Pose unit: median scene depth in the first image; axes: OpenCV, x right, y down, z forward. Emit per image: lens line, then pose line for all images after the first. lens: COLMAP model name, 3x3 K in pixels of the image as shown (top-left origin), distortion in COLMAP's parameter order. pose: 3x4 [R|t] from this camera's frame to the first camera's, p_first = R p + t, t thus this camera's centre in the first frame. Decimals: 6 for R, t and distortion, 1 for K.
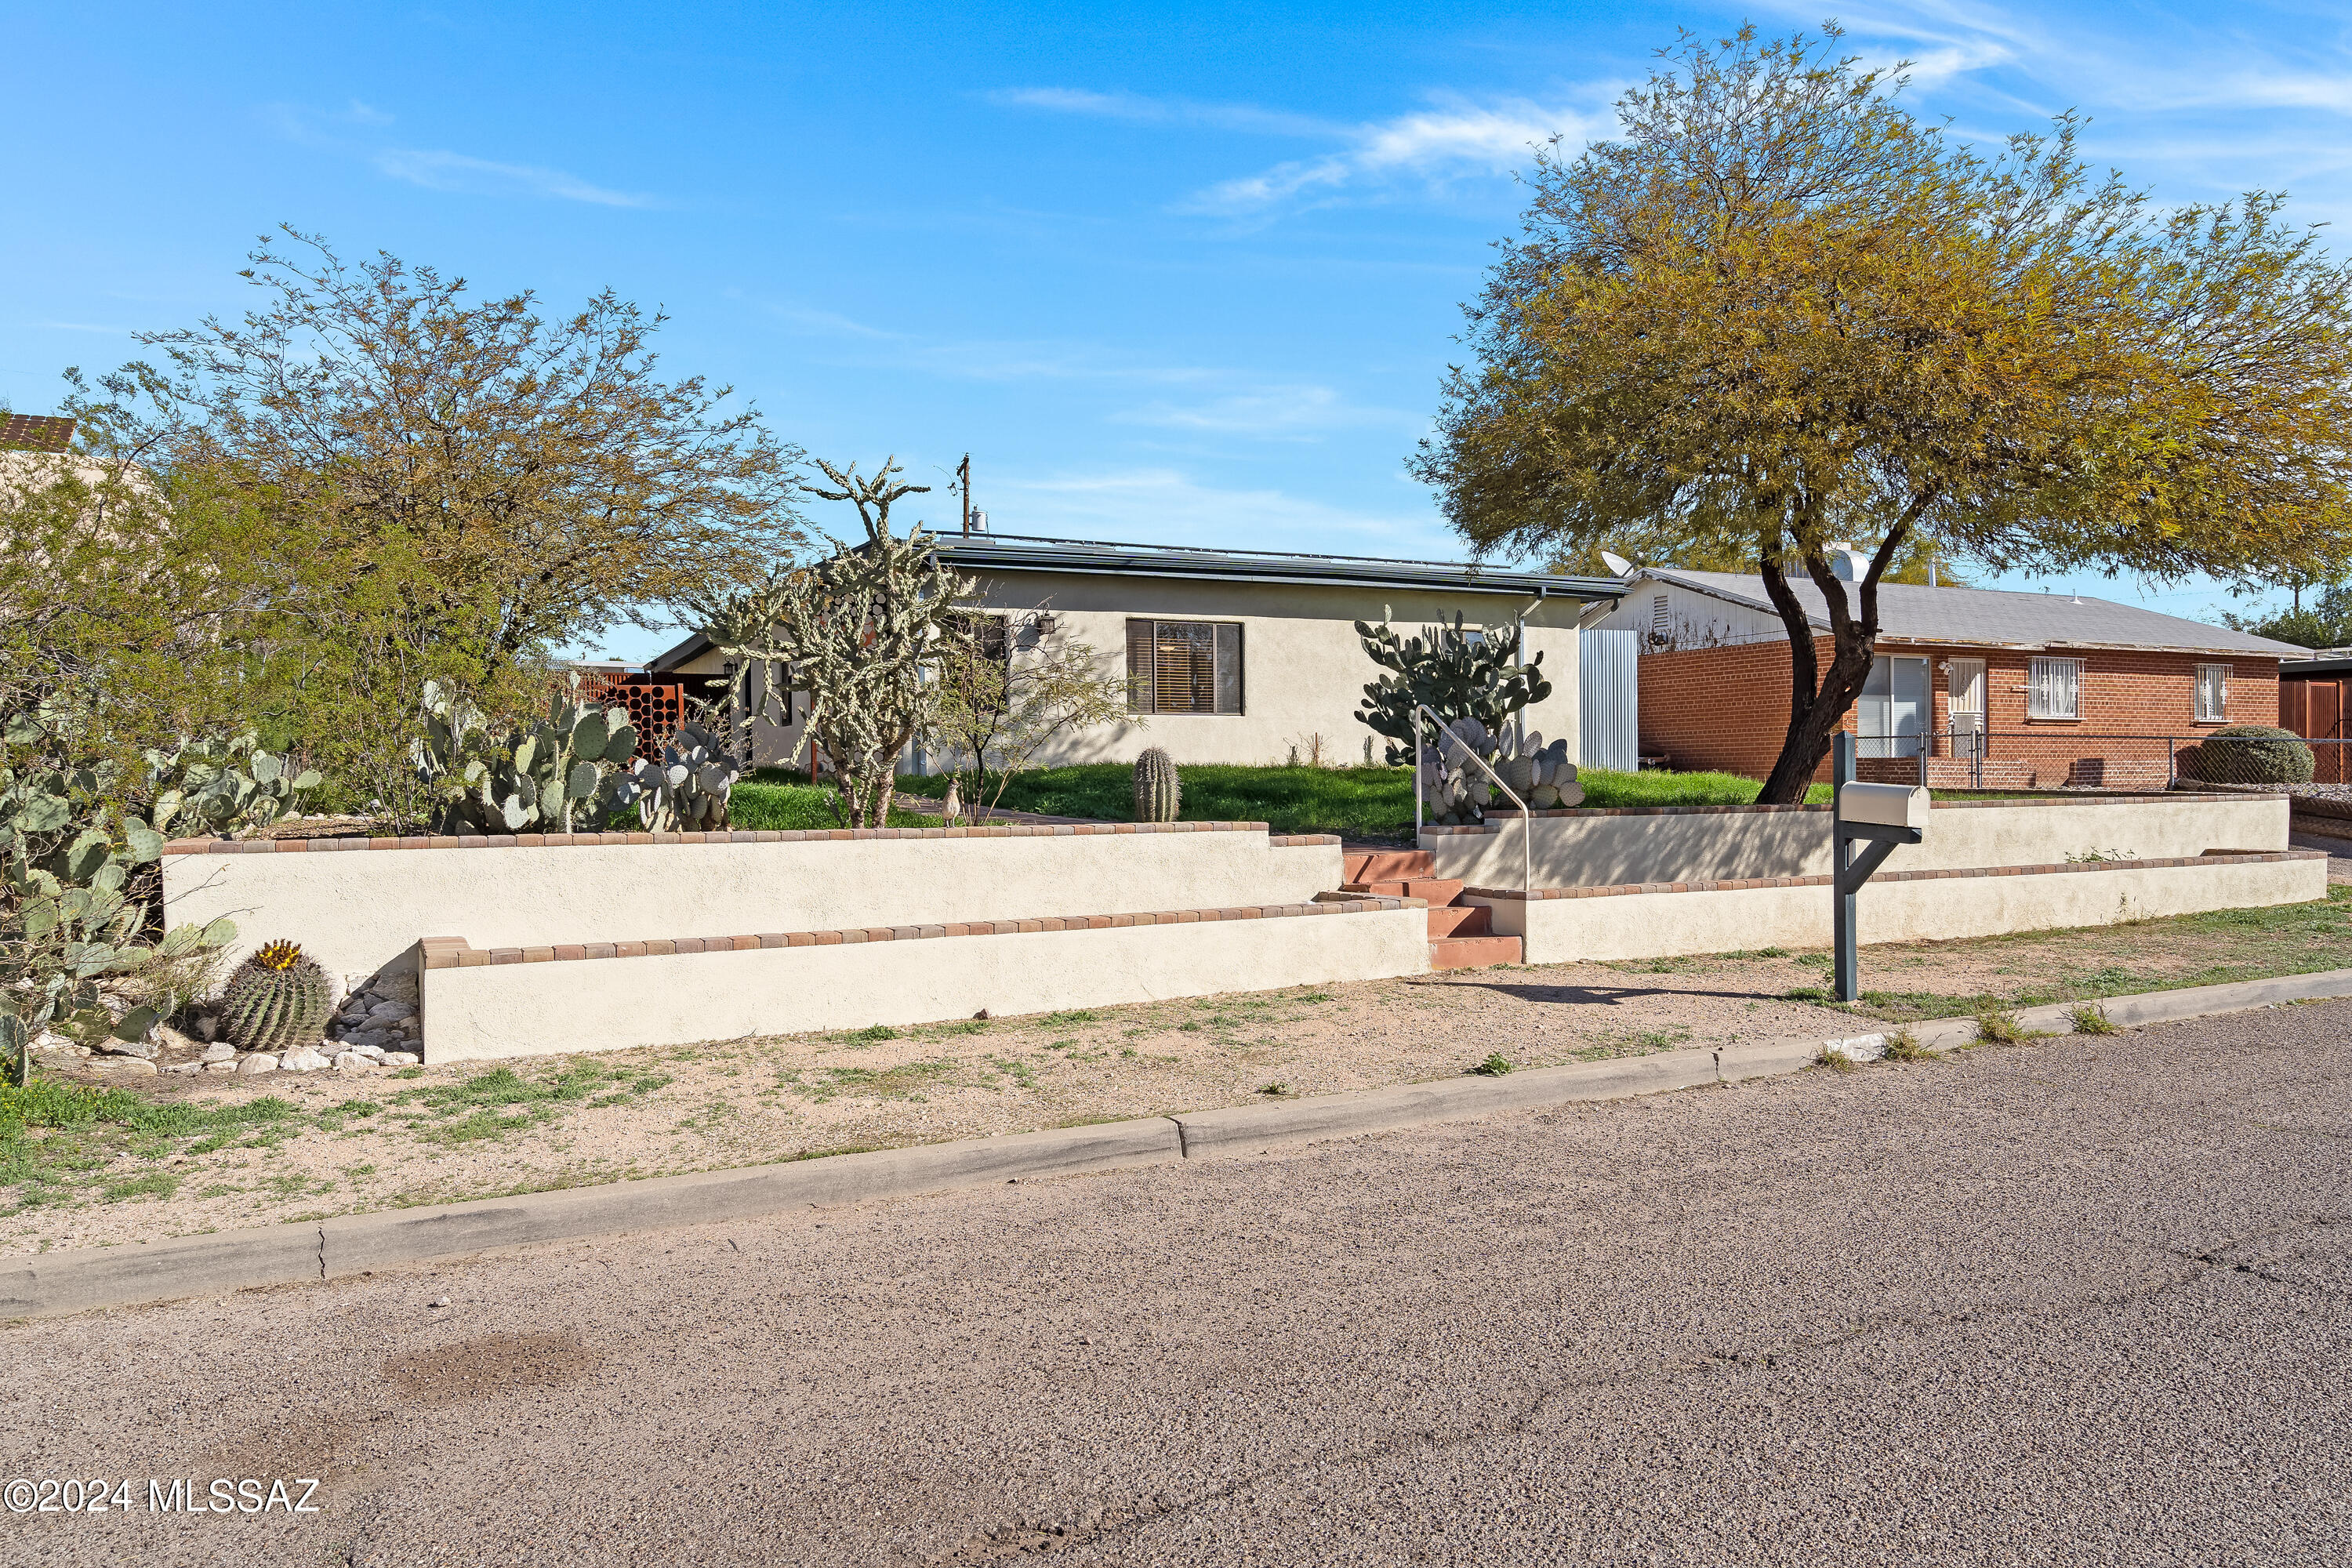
lens RADIAL K [[1574.9, 0, 1176.5], [0, 1574.9, 785.8], [0, 0, 1]] dist [-0.010352, -0.001587]
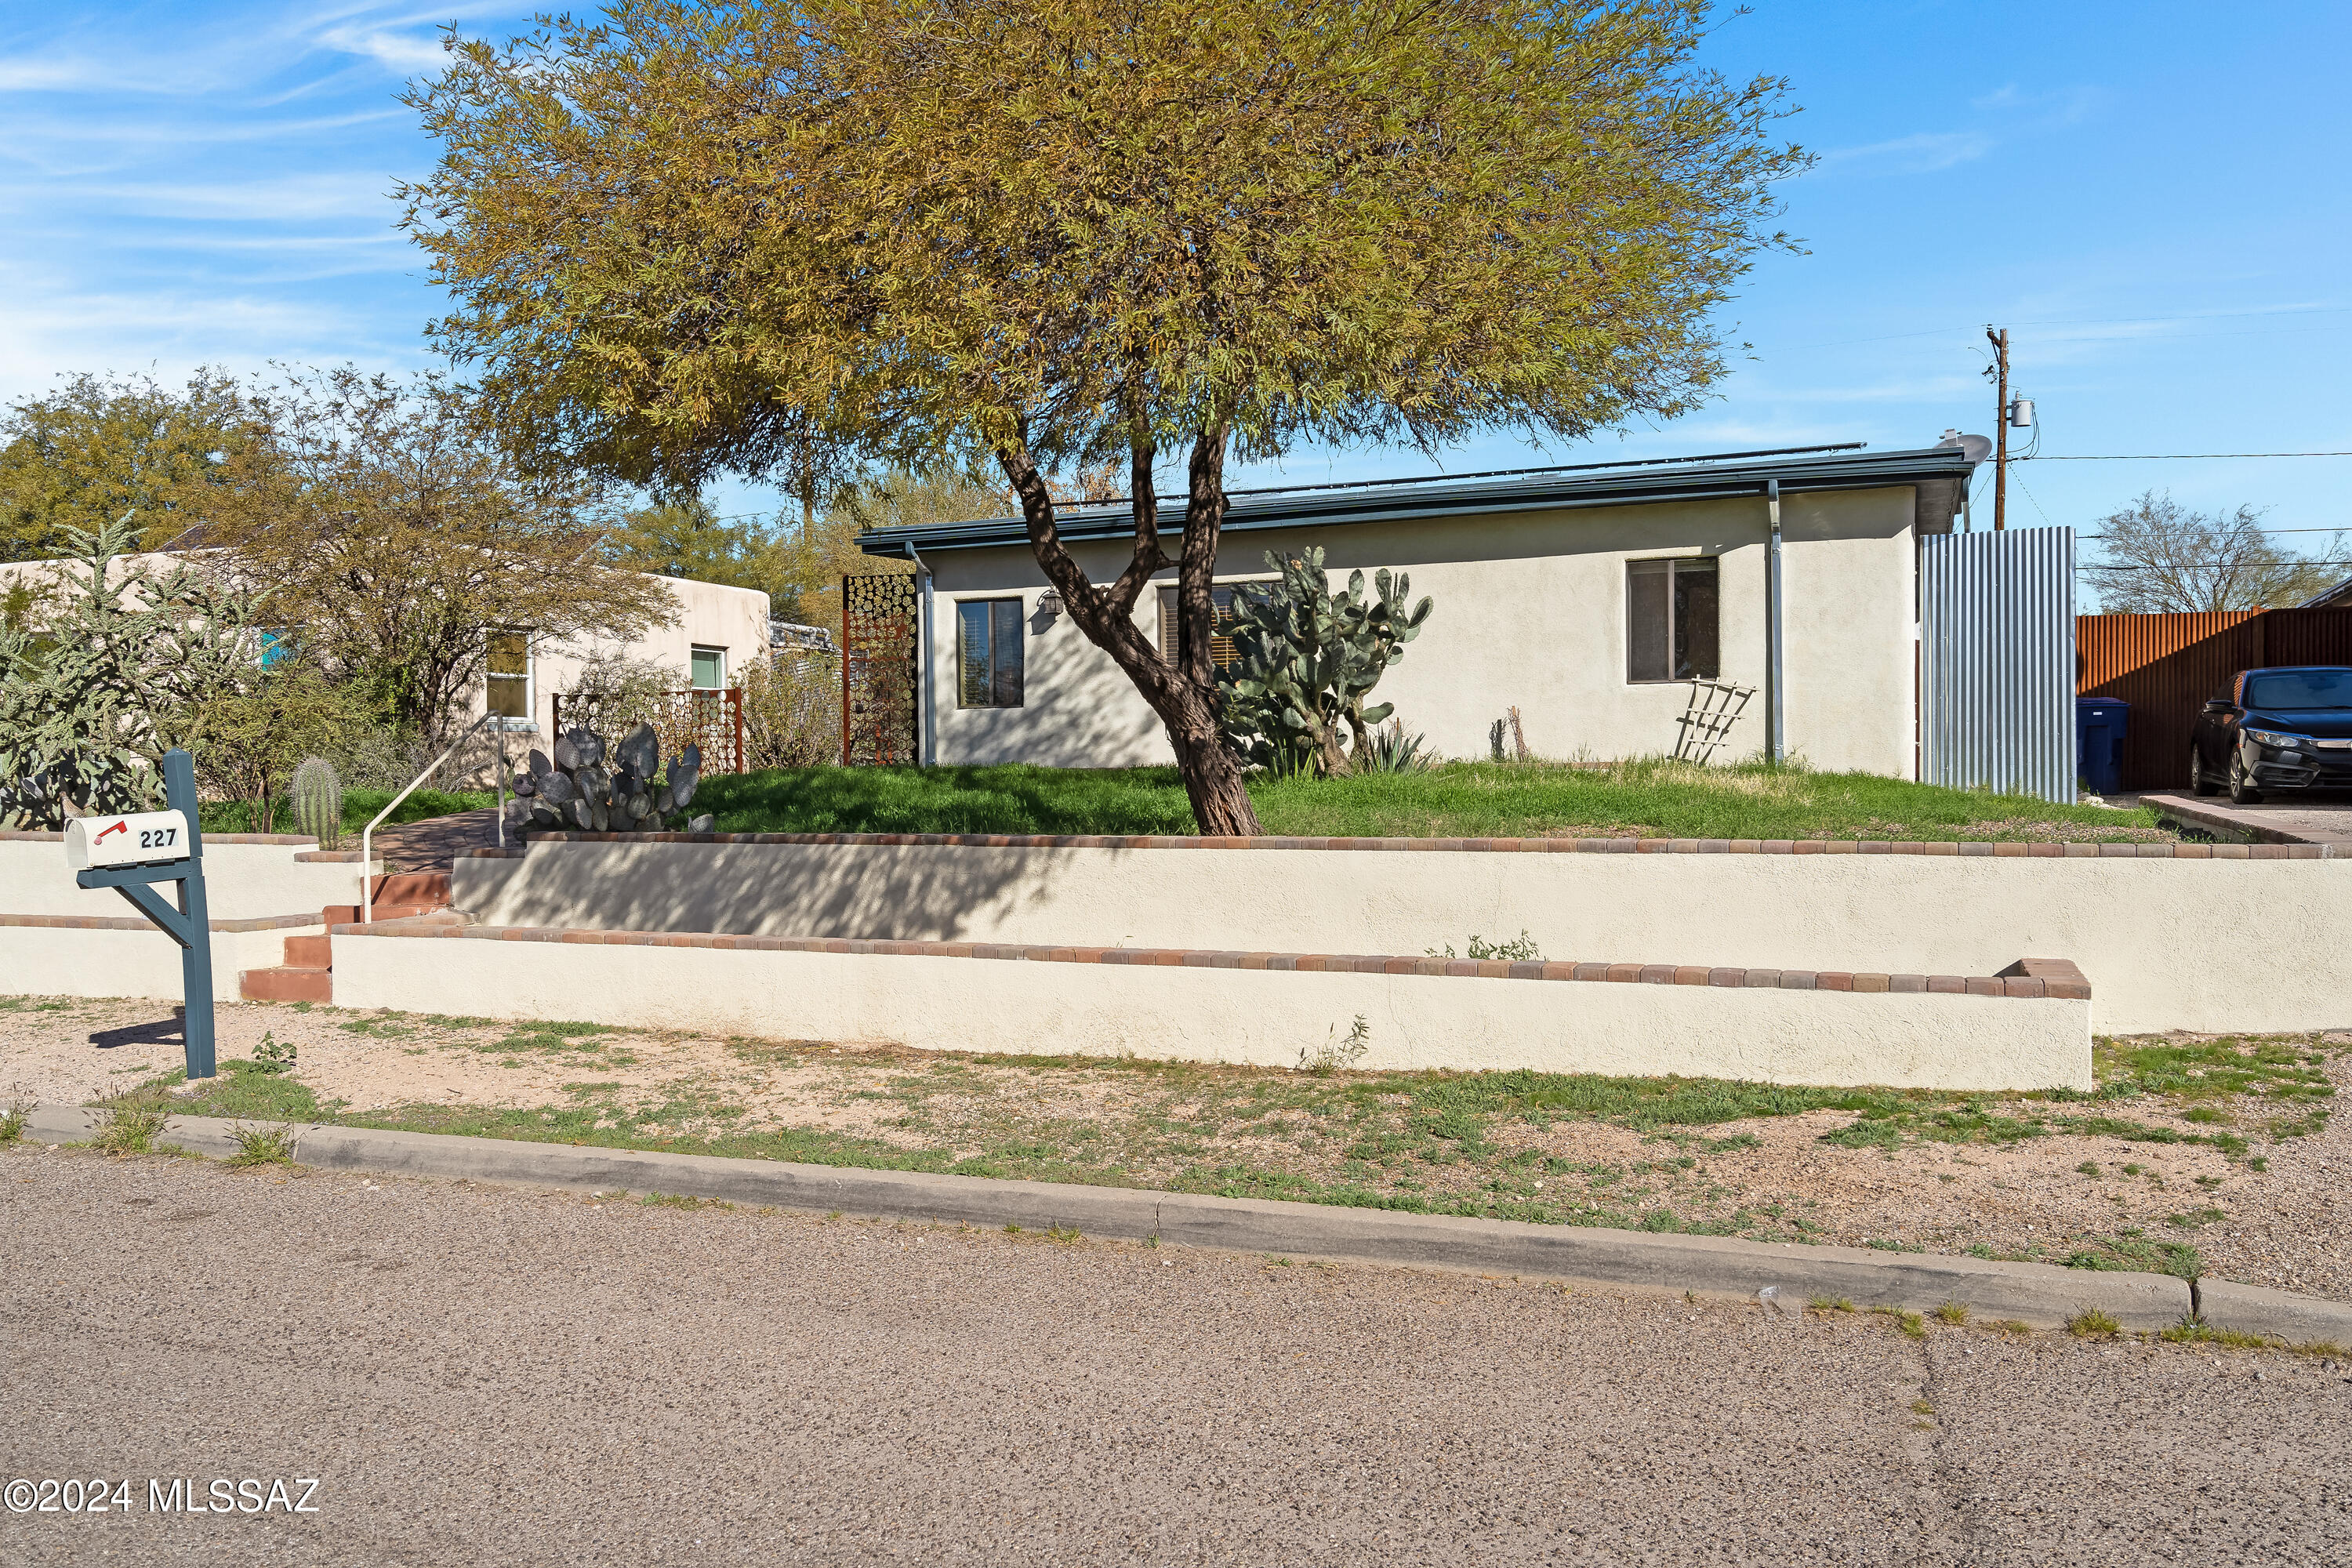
lens RADIAL K [[1807.6, 0, 1176.4], [0, 1807.6, 779.5], [0, 0, 1]] dist [0.045287, 0.000547]
pose [[0.654644, 0.007534, -0.755900, 1.078191], [-0.000342, 0.999953, 0.009670, -0.020027], [0.755938, -0.006073, 0.654616, 0.576291]]
